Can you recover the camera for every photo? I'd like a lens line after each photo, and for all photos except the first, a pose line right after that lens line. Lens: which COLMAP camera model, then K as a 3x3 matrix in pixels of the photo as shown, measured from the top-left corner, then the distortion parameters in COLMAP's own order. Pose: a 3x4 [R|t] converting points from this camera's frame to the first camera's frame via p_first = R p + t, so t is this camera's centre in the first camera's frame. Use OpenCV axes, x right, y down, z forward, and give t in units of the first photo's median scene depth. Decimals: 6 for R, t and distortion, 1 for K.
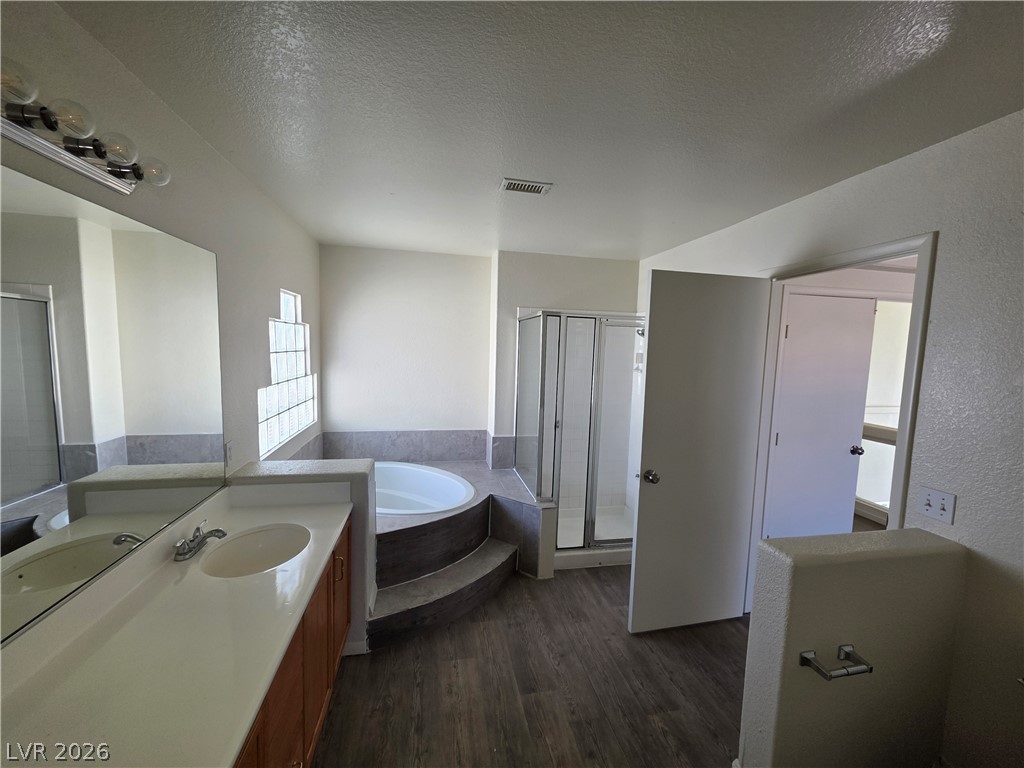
lens RADIAL K [[412.3, 0, 520.4], [0, 412.3, 384.6], [0, 0, 1]] dist [-0.000487, -0.000156]
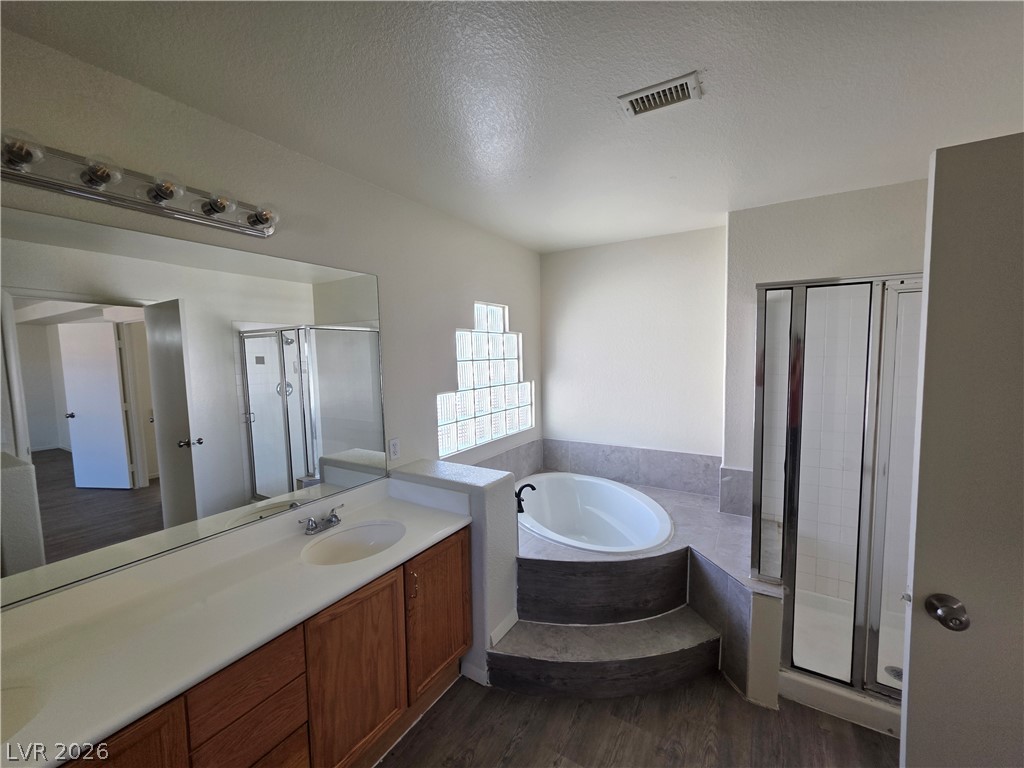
lens RADIAL K [[412.3, 0, 520.4], [0, 412.3, 384.6], [0, 0, 1]] dist [-0.000487, -0.000156]
pose [[0.726867, 0.008999, -0.686719, 0.229218], [-0.025315, 0.999586, -0.013696, -0.002683], [0.686311, 0.027339, 0.726794, 0.283529]]
